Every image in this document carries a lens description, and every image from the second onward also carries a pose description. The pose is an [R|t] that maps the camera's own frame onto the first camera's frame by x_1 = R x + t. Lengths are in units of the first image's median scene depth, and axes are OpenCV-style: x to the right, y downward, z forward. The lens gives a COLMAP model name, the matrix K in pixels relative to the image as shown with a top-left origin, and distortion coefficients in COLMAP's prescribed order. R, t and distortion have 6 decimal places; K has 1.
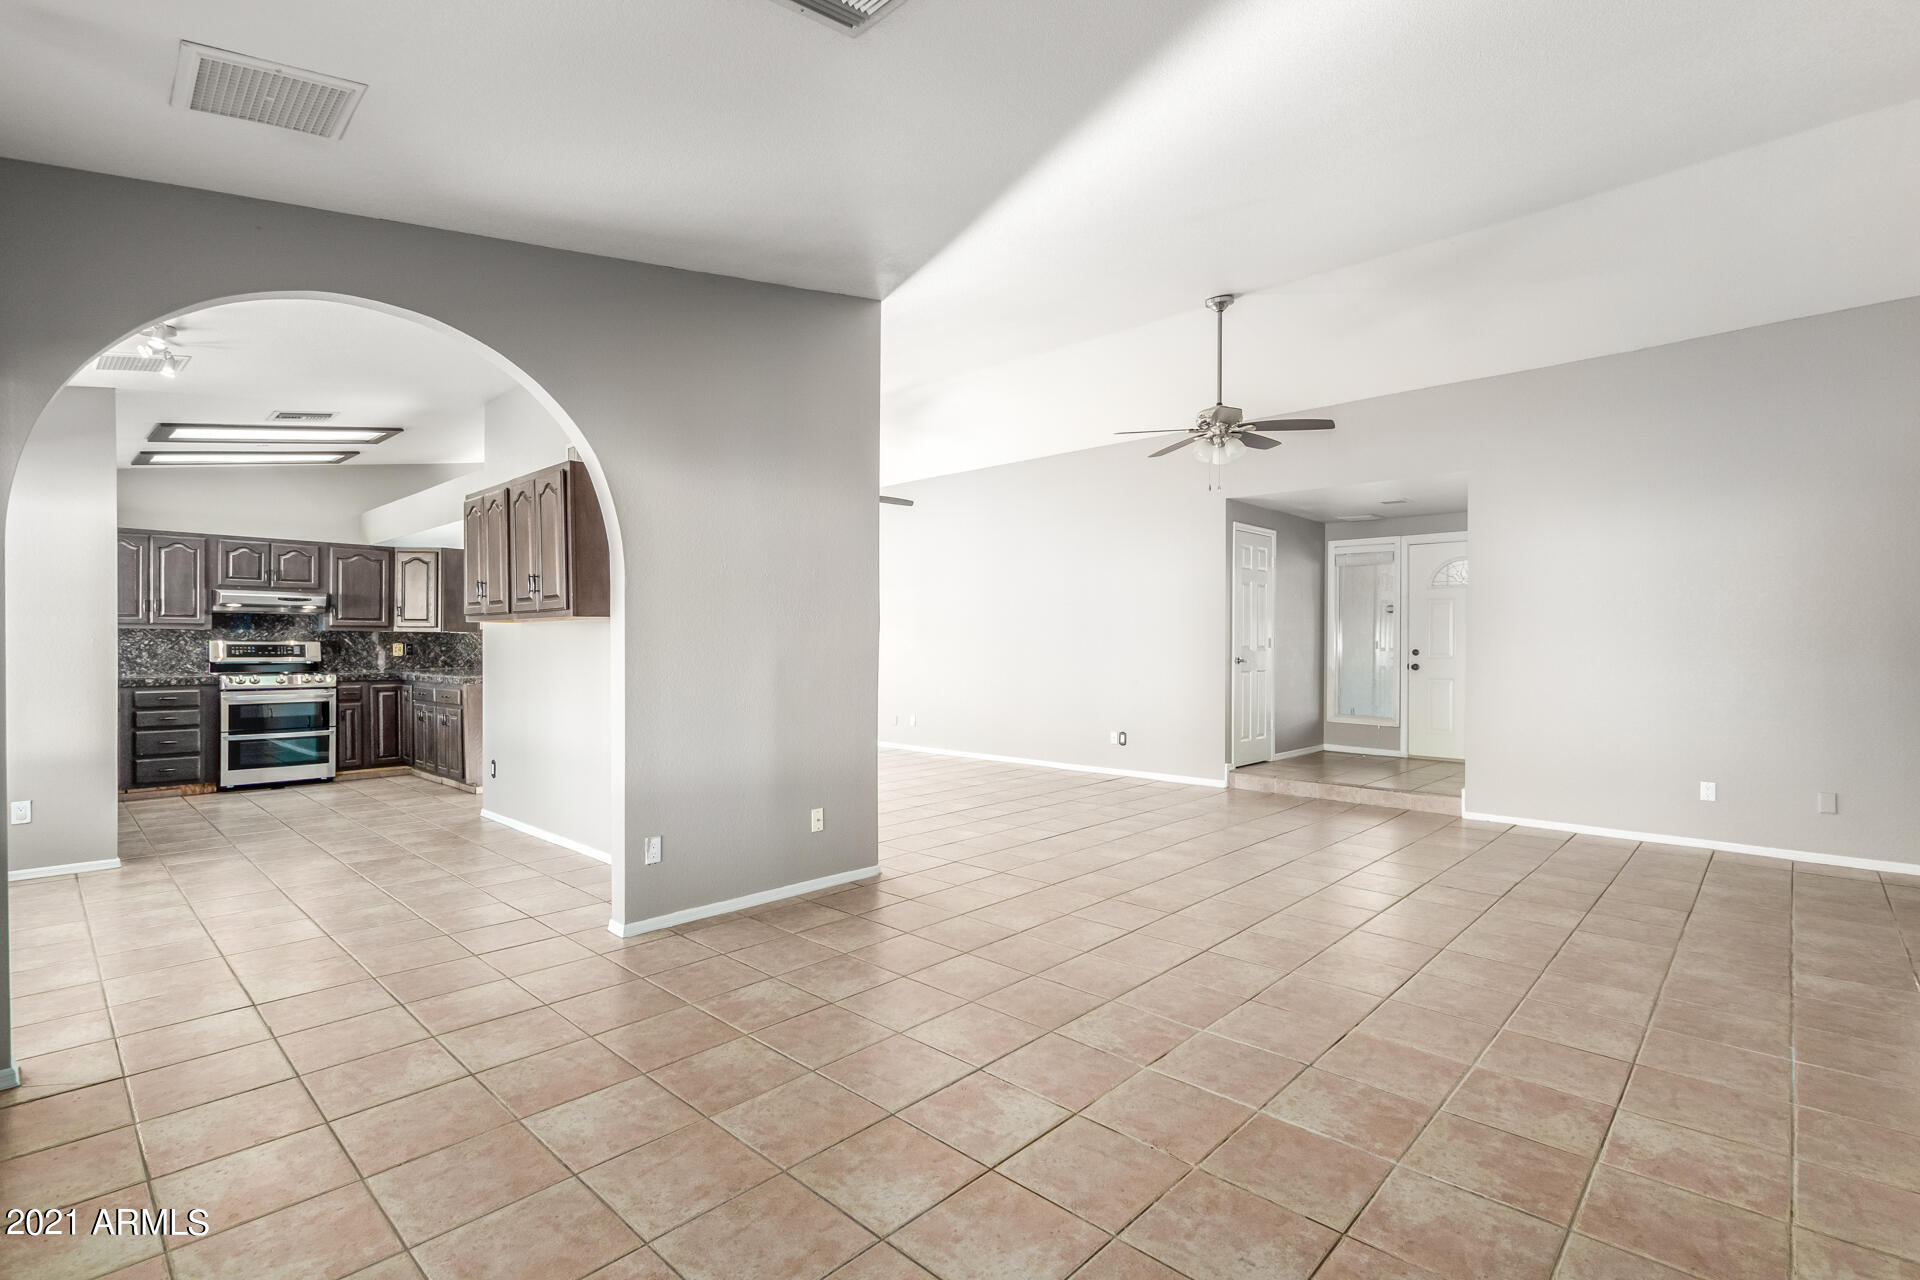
lens RADIAL K [[892.4, 0, 972.4], [0, 892.4, 645.2], [0, 0, 1]] dist [0.011572, -0.004804]
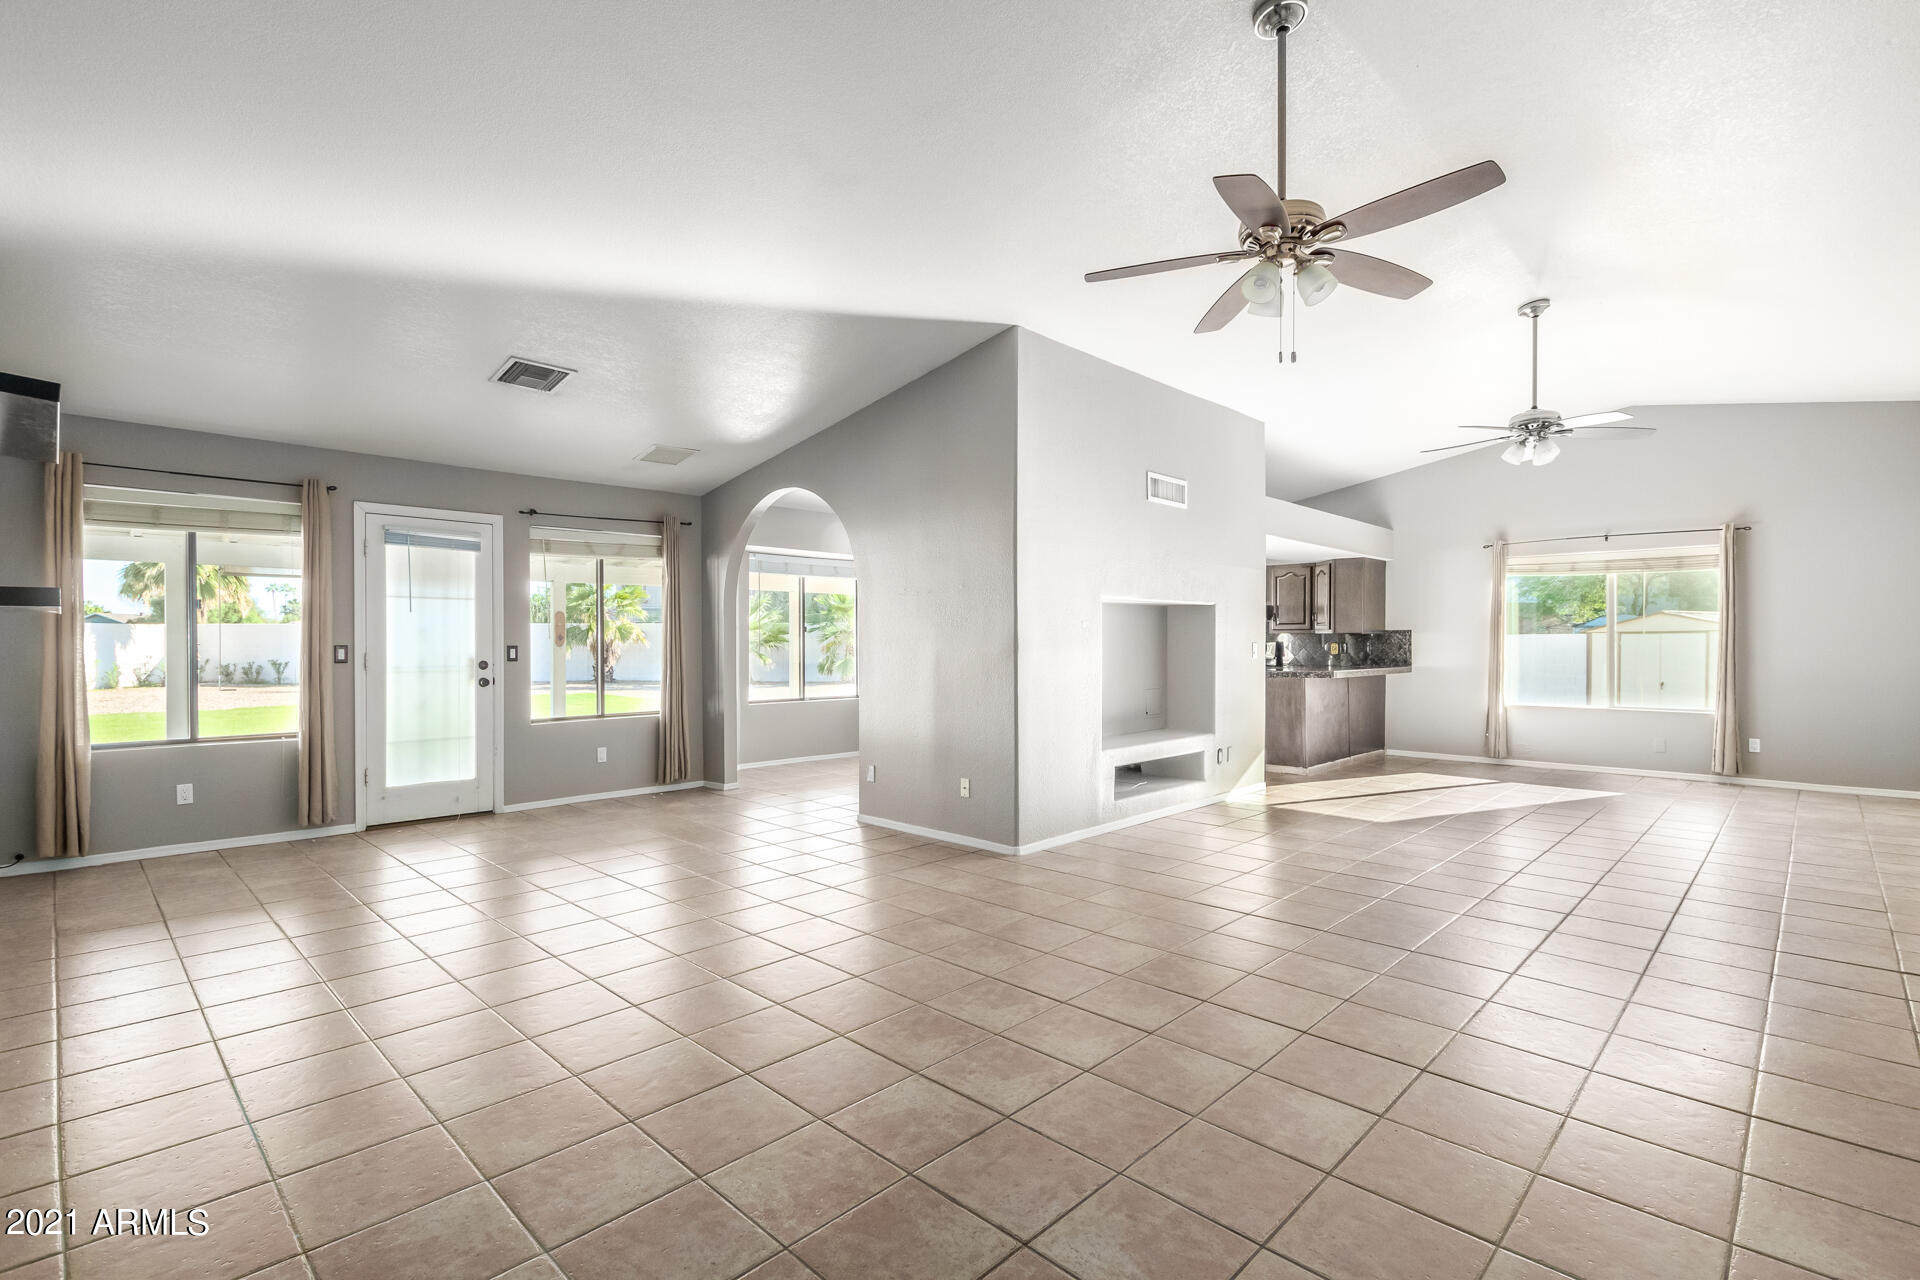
lens RADIAL K [[892.4, 0, 956.2], [0, 892.4, 647.5], [0, 0, 1]] dist [0.011572, -0.004804]
pose [[-0.034786, 0.003942, -0.999387, 0.608360], [-0.000613, 0.999992, 0.003966, -0.000943], [0.999395, 0.000750, -0.034783, 0.597750]]
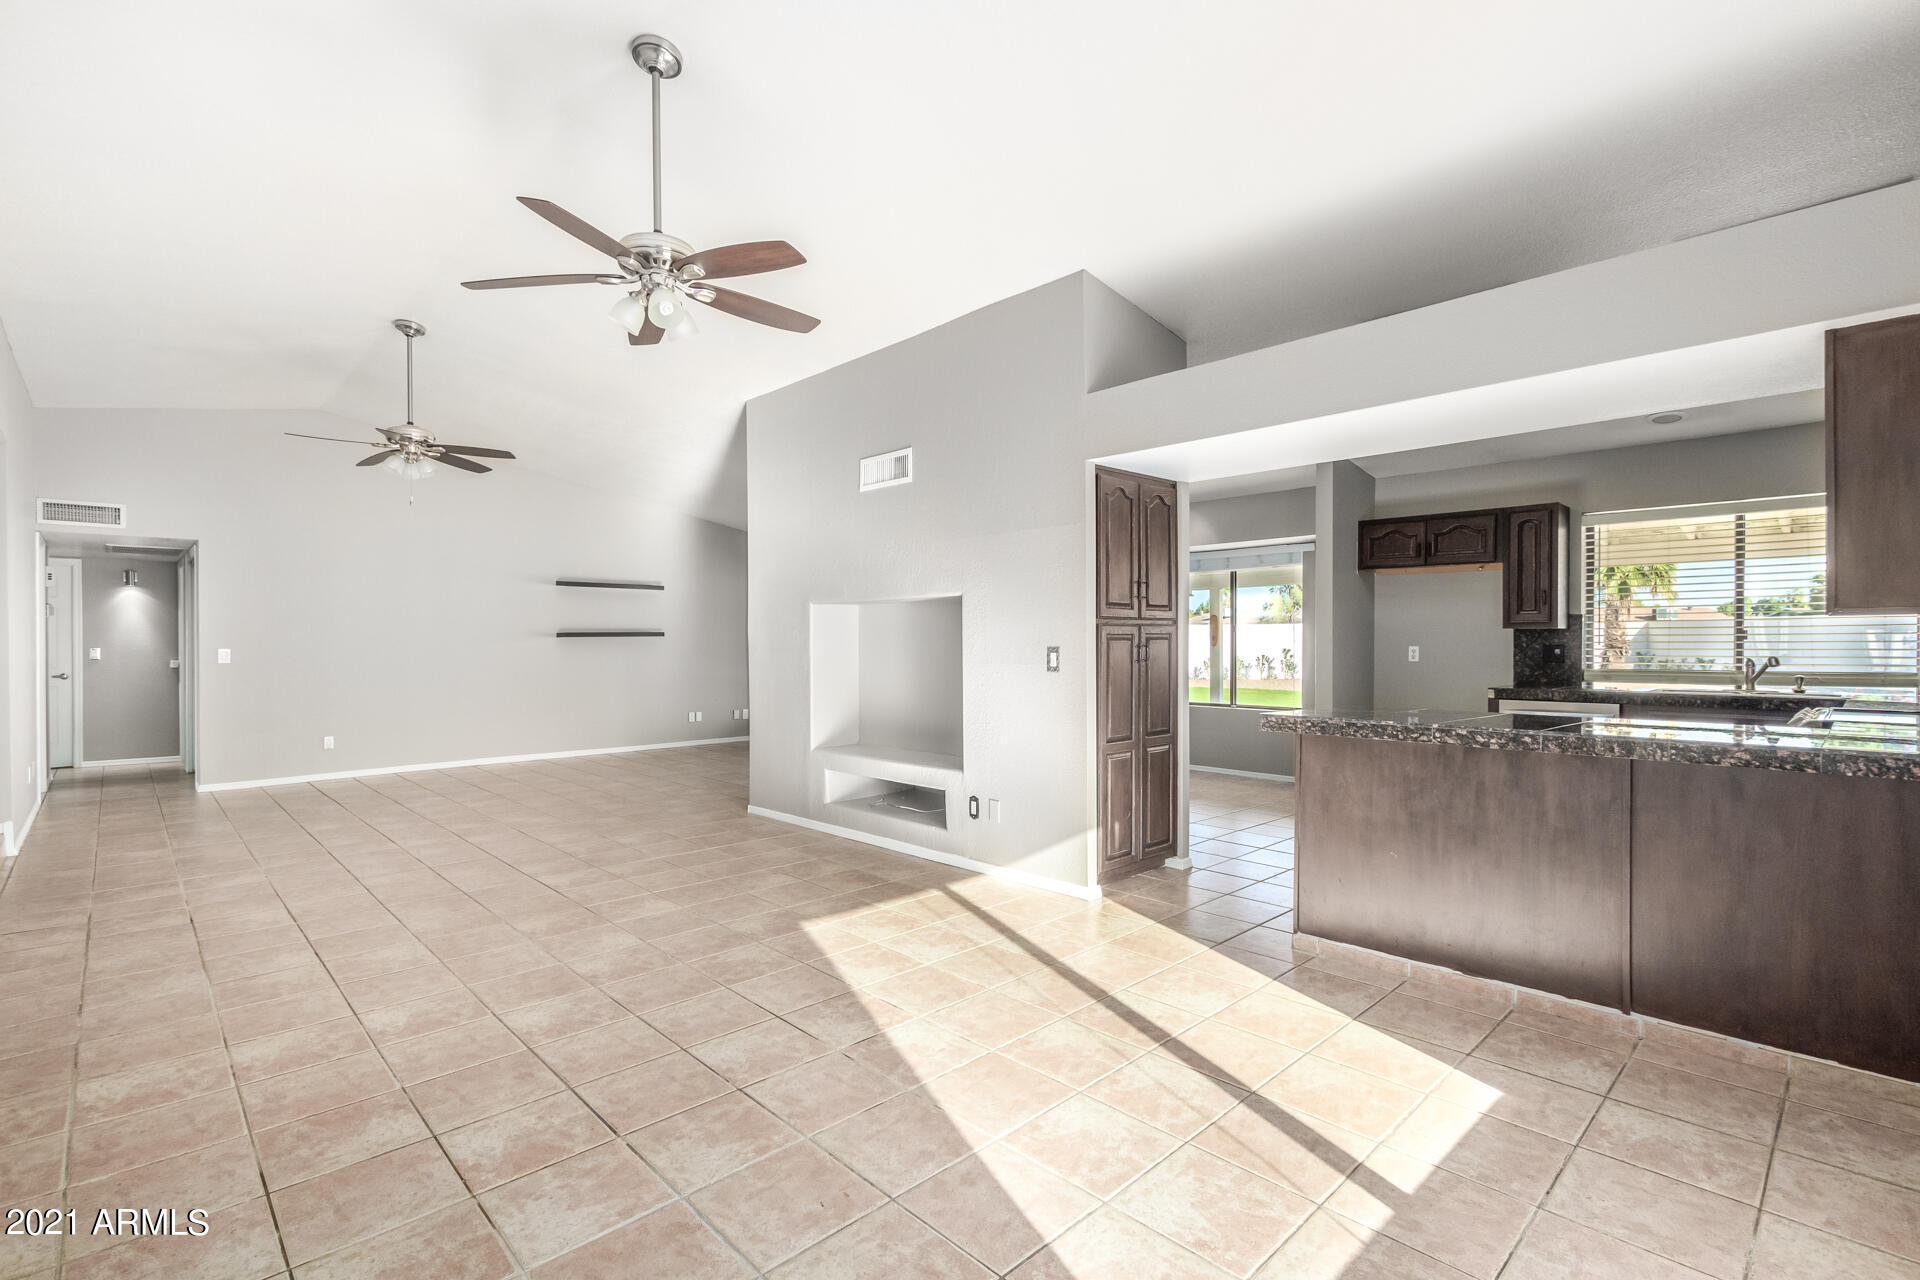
lens RADIAL K [[892.4, 0, 964.0], [0, 892.4, 639.4], [0, 0, 1]] dist [0.011572, -0.004804]
pose [[-0.998134, 0.002830, 0.060988, -0.329932], [0.002891, 0.999995, 0.000914, -0.008671], [-0.060985, 0.001088, -0.998138, 1.467938]]
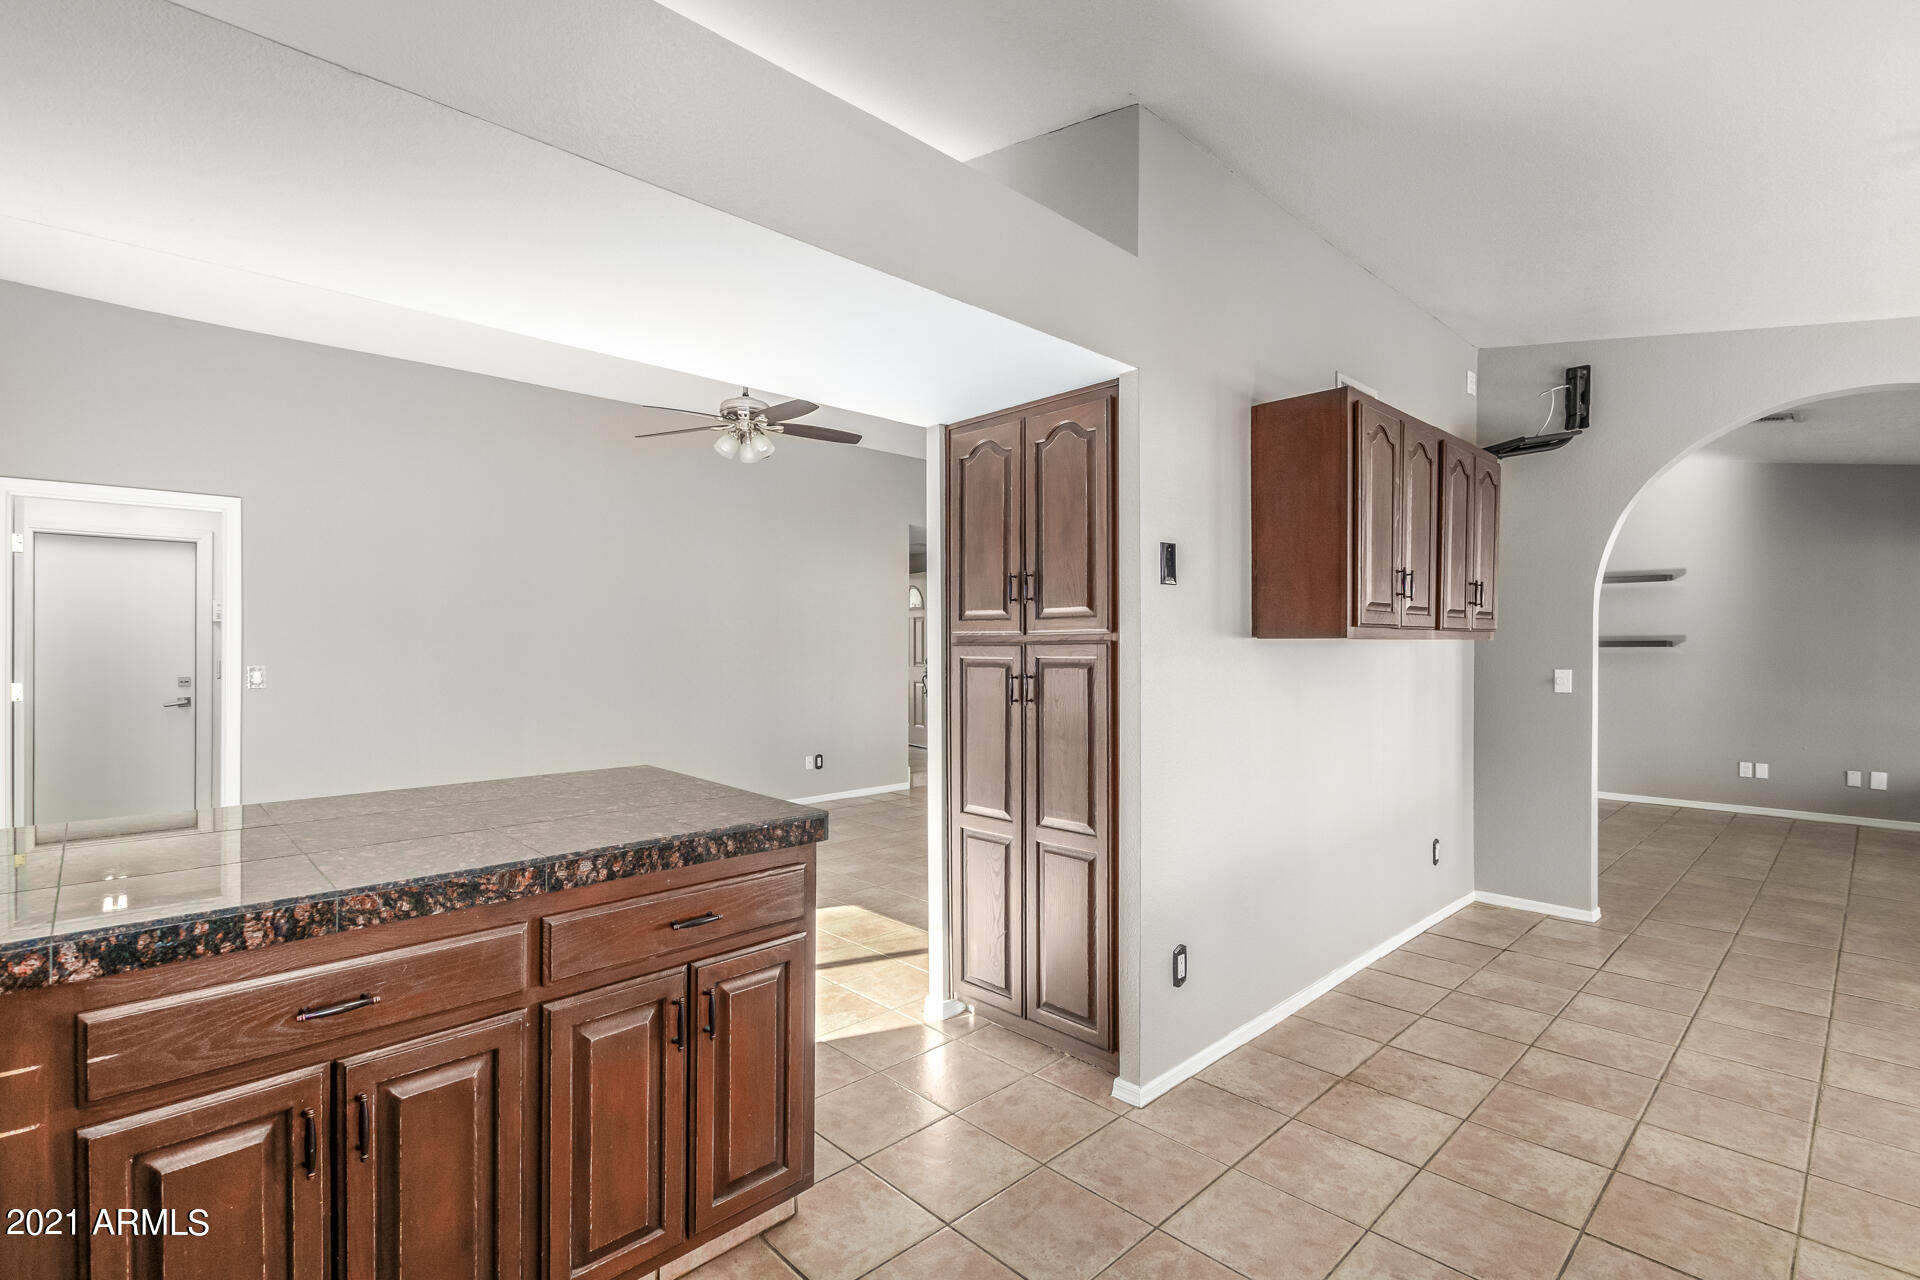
lens RADIAL K [[892.4, 0, 949.2], [0, 892.4, 649.8], [0, 0, 1]] dist [0.011572, -0.004804]
pose [[0.063475, -0.005548, 0.997968, -0.797209], [0.000399, 0.999985, 0.005534, -0.017441], [-0.997983, 0.000047, 0.063476, 0.864481]]
